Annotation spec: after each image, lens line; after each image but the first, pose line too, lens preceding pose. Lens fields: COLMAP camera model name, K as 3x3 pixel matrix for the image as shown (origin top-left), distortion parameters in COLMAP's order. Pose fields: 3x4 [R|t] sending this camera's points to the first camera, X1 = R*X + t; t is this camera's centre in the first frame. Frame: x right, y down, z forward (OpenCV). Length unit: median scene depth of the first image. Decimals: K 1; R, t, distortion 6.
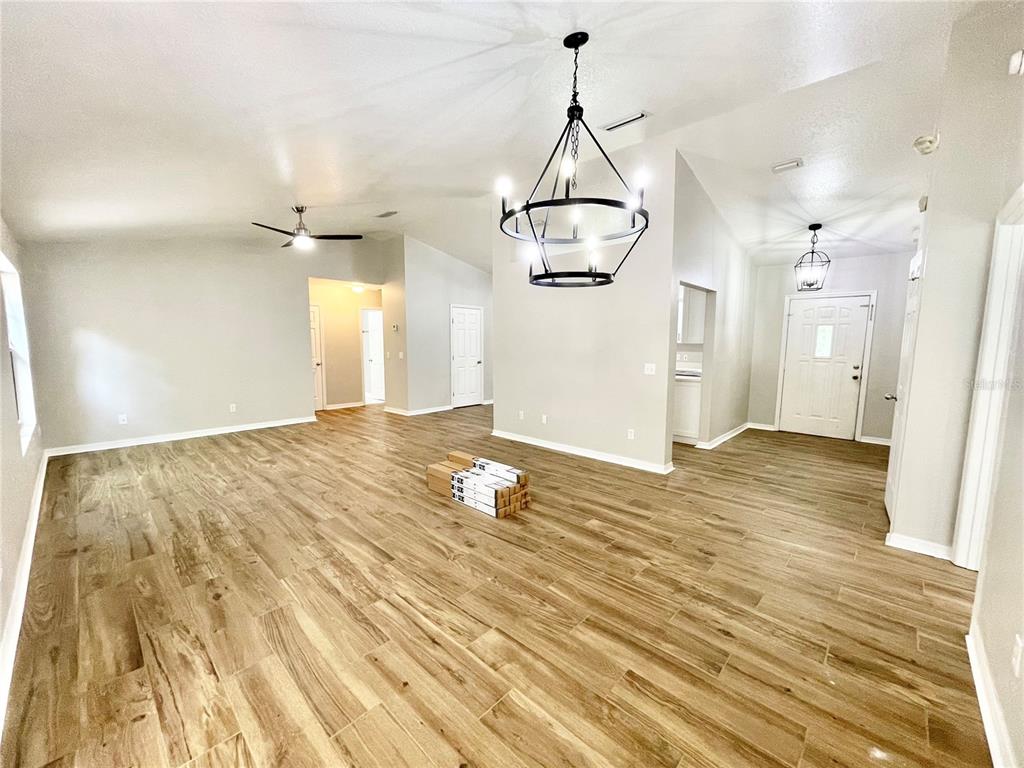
lens RADIAL K [[409.7, 0, 507.0], [0, 409.7, 387.5], [0, 0, 1]] dist [-0.004014, -0.000404]
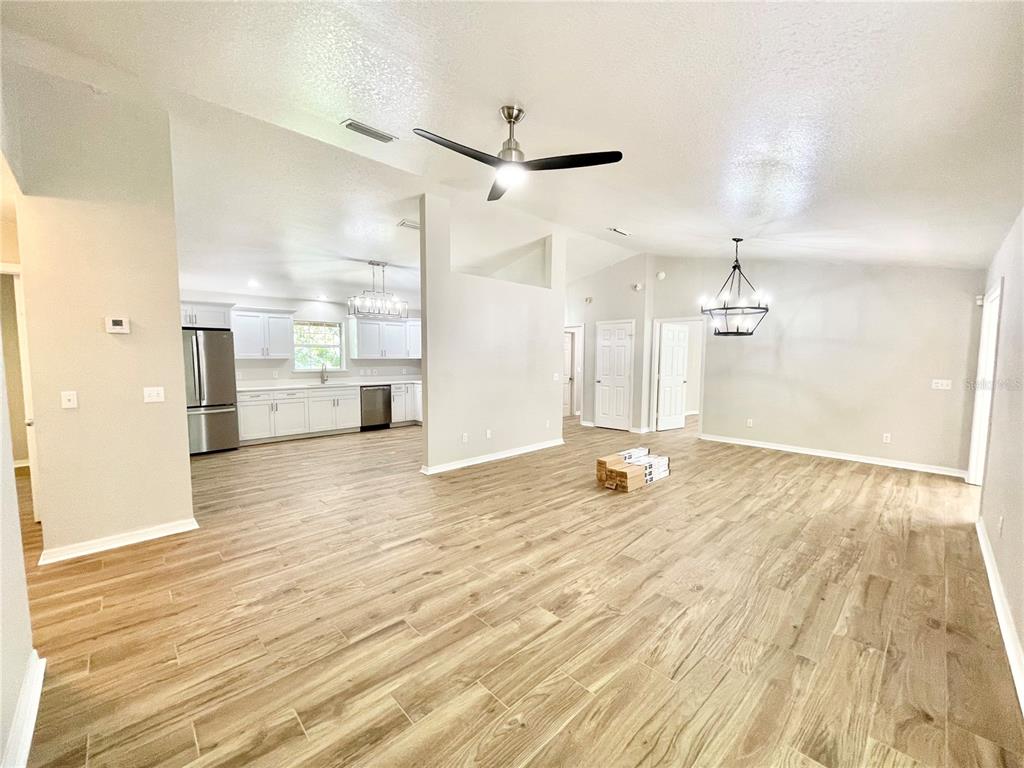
lens RADIAL K [[409.7, 0, 511.1], [0, 409.7, 386.7], [0, 0, 1]] dist [-0.004014, -0.000404]
pose [[0.046646, -0.078188, 0.995847, -1.524863], [0.109393, 0.991336, 0.072710, -0.180209], [-0.992903, 0.105547, 0.054796, 1.444872]]
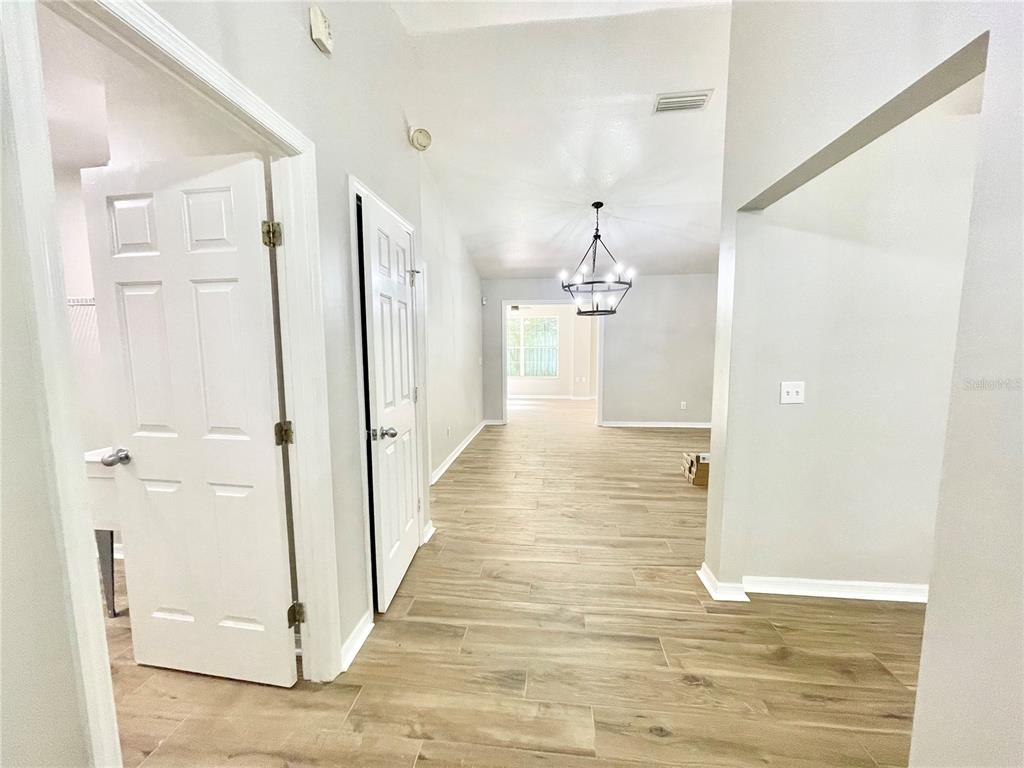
lens RADIAL K [[409.7, 0, 506.9], [0, 409.7, 388.1], [0, 0, 1]] dist [-0.004014, -0.000404]
pose [[-0.799169, 0.061459, -0.597957, 1.206722], [-0.064510, 0.980245, 0.186969, -0.165722], [0.597635, 0.187995, -0.779417, 1.621376]]
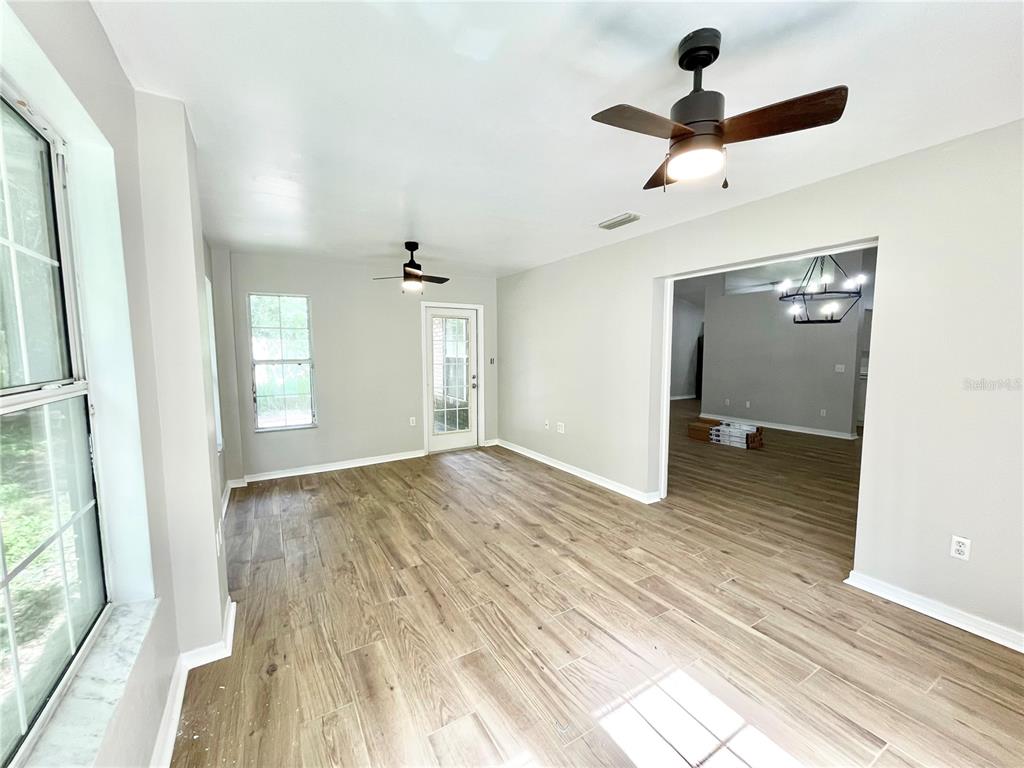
lens RADIAL K [[409.7, 0, 511.5], [0, 409.7, 381.7], [0, 0, 1]] dist [-0.004014, -0.000404]
pose [[0.960718, 0.012863, -0.277228, -0.518005], [-0.021862, 0.999329, -0.029396, 0.099065], [0.276664, 0.034302, 0.960354, -0.997479]]
